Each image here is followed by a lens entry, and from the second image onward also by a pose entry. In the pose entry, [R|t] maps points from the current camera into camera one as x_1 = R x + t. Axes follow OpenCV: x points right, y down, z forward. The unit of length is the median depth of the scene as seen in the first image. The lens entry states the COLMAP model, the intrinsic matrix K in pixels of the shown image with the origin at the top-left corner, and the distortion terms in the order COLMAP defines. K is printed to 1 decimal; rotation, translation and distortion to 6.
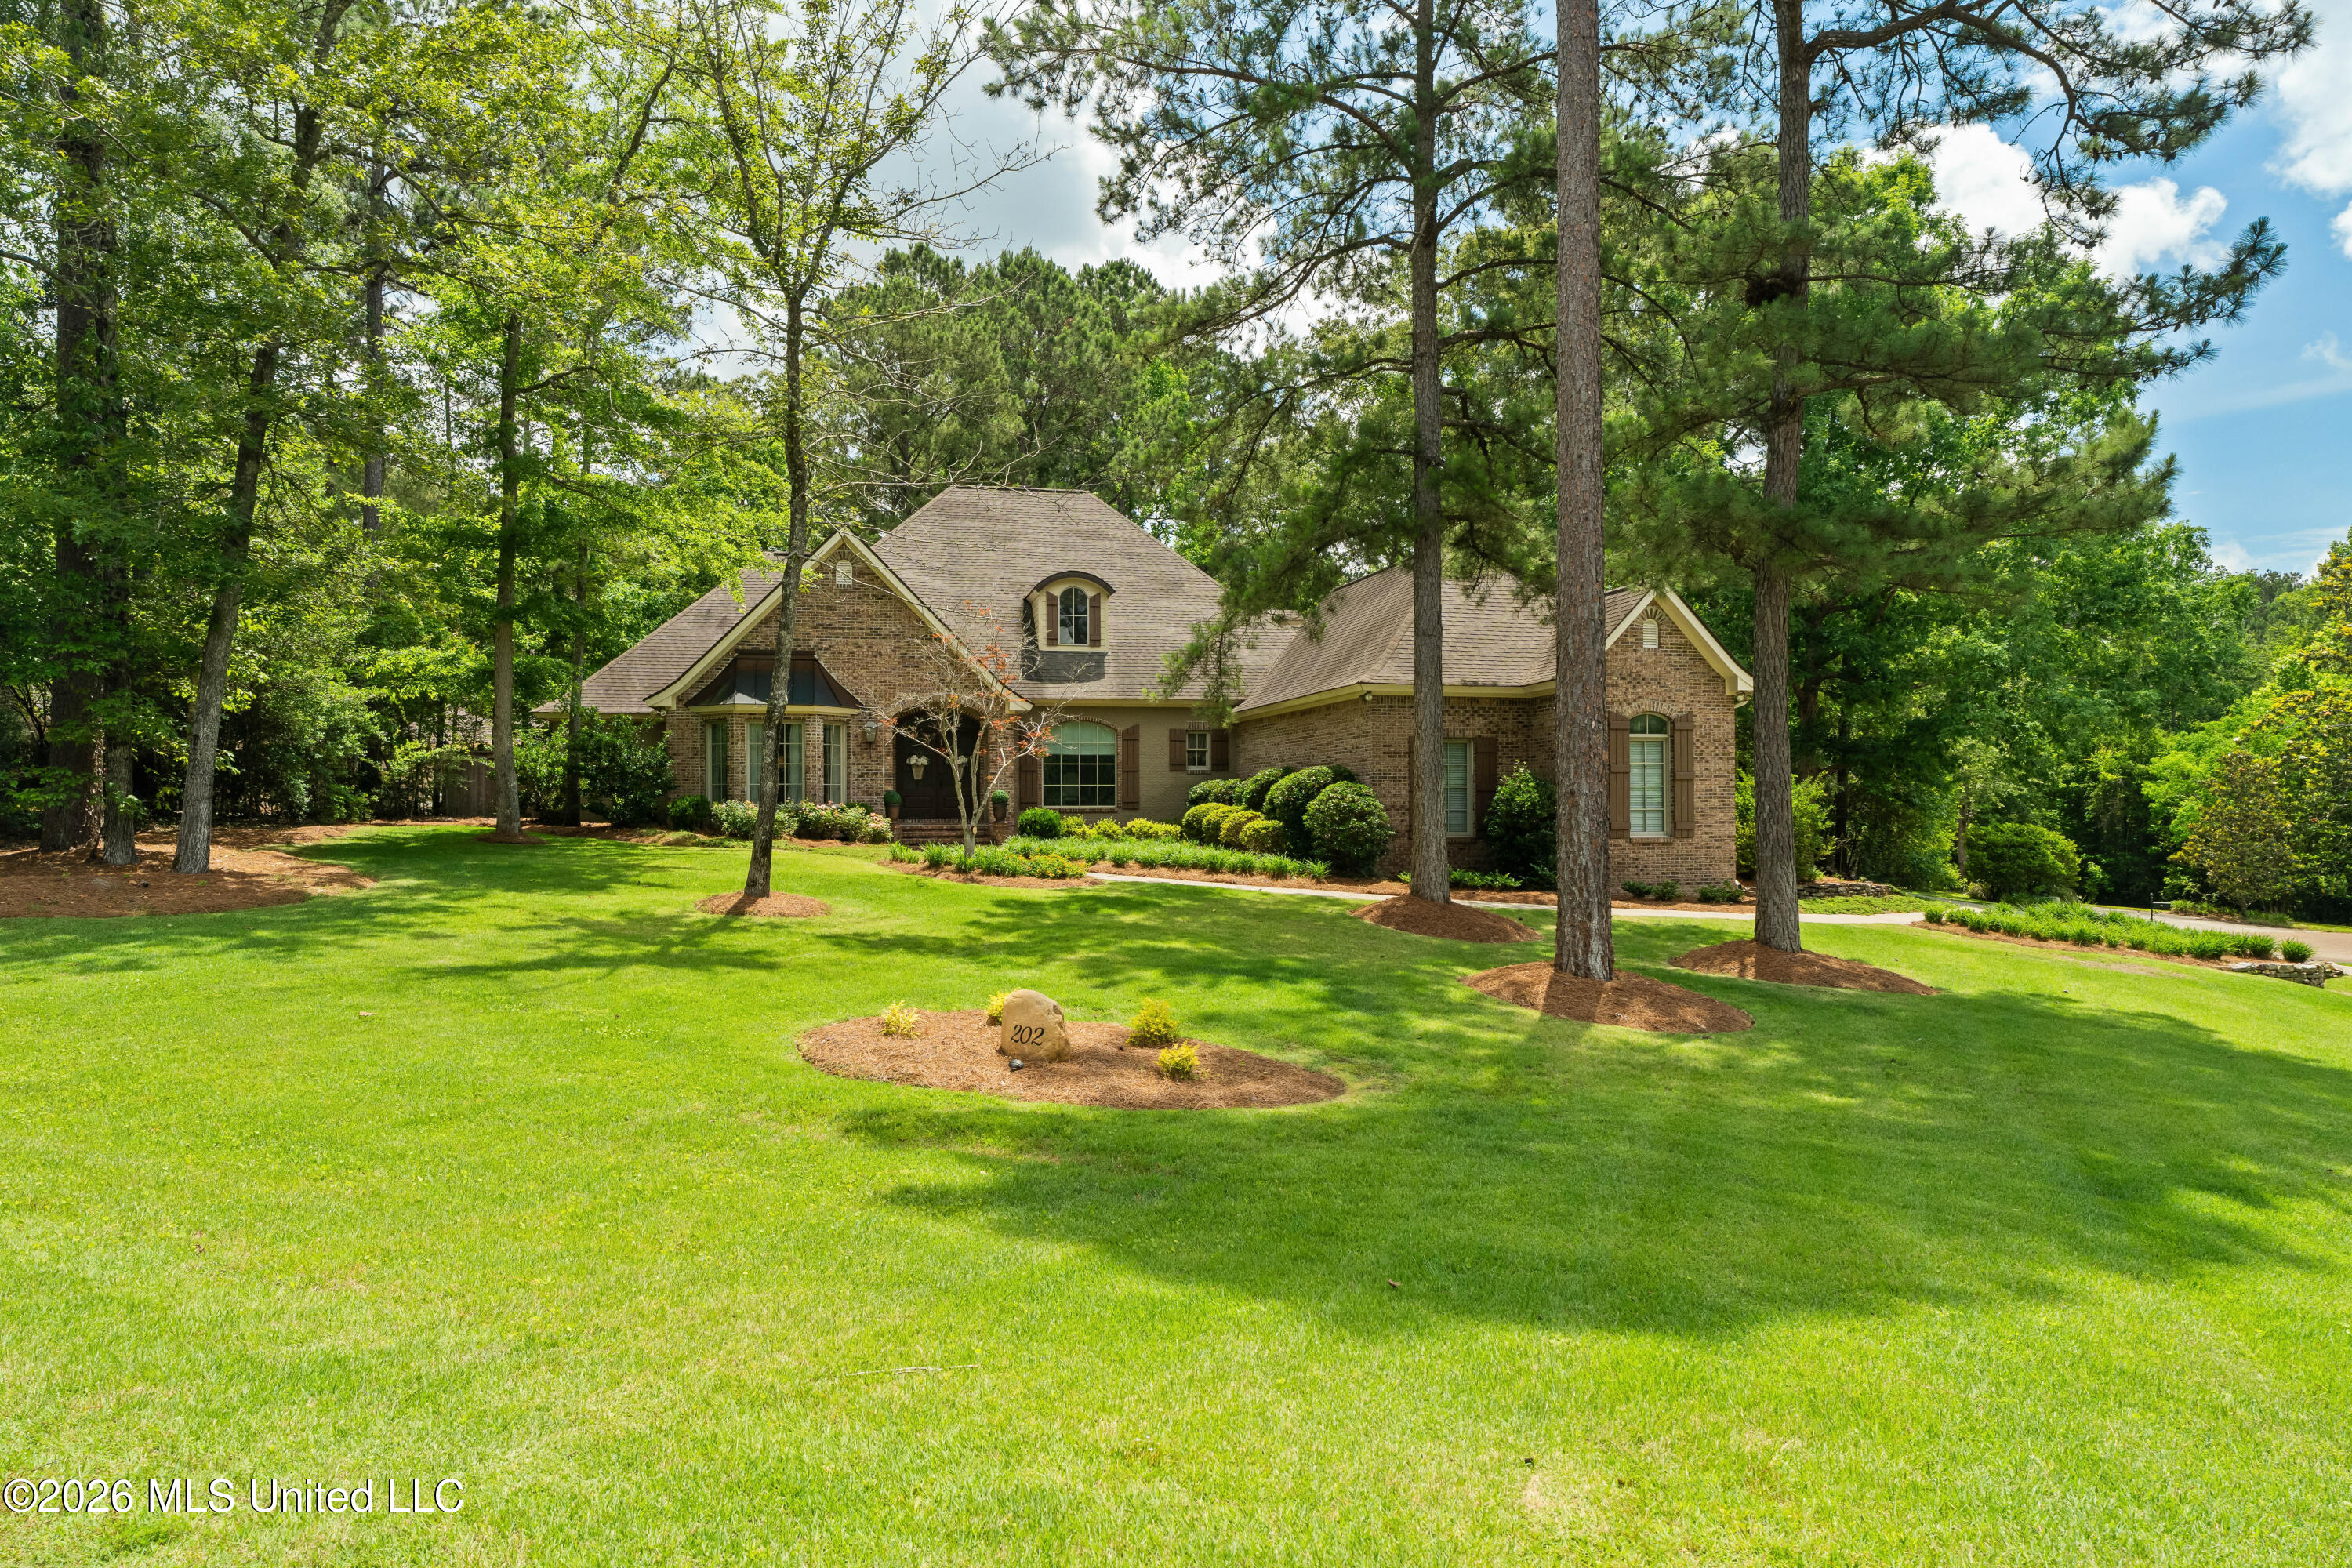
lens RADIAL K [[1417.3, 0, 1183.9], [0, 1417.3, 785.4], [0, 0, 1]] dist [-0.002923, 0.000008]
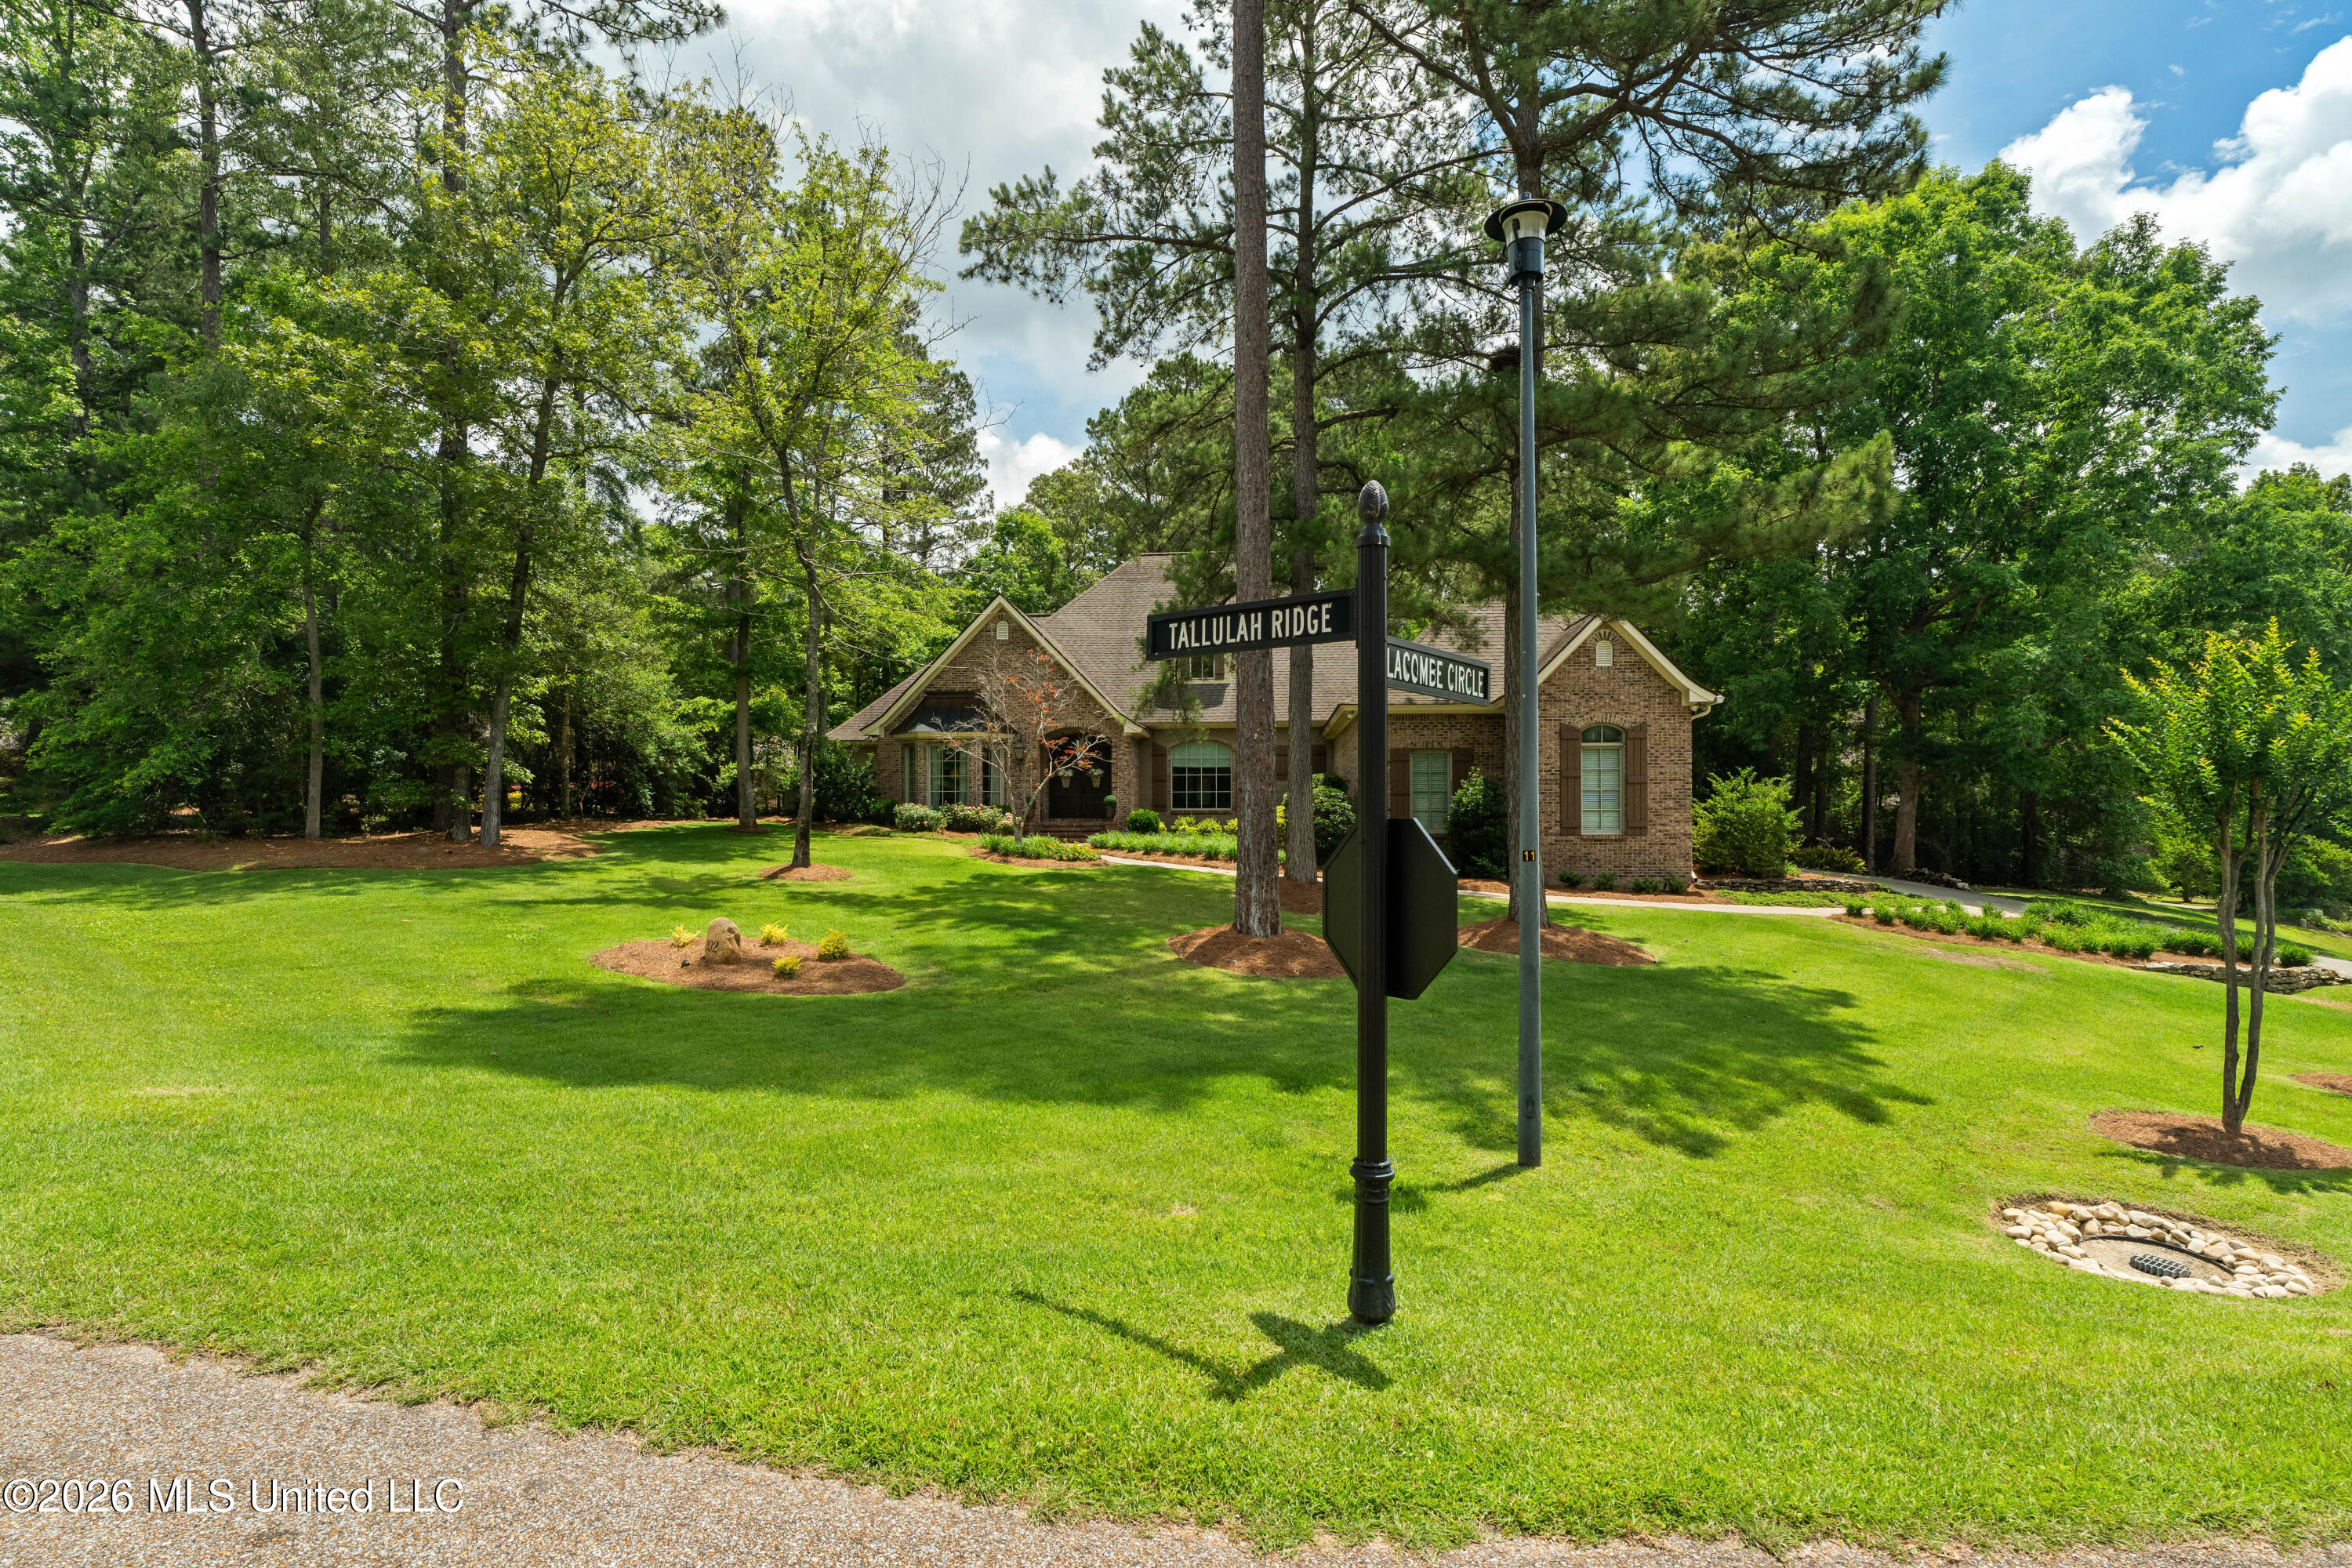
lens RADIAL K [[1233.5, 0, 1162.2], [0, 1233.5, 805.2], [0, 0, 1]] dist [0.002339, -0.000460]
pose [[0.946671, -0.001119, -0.322201, 0.300631], [0.003019, 0.999981, 0.005398, 0.006863], [0.322188, -0.006083, 0.946656, -0.041136]]
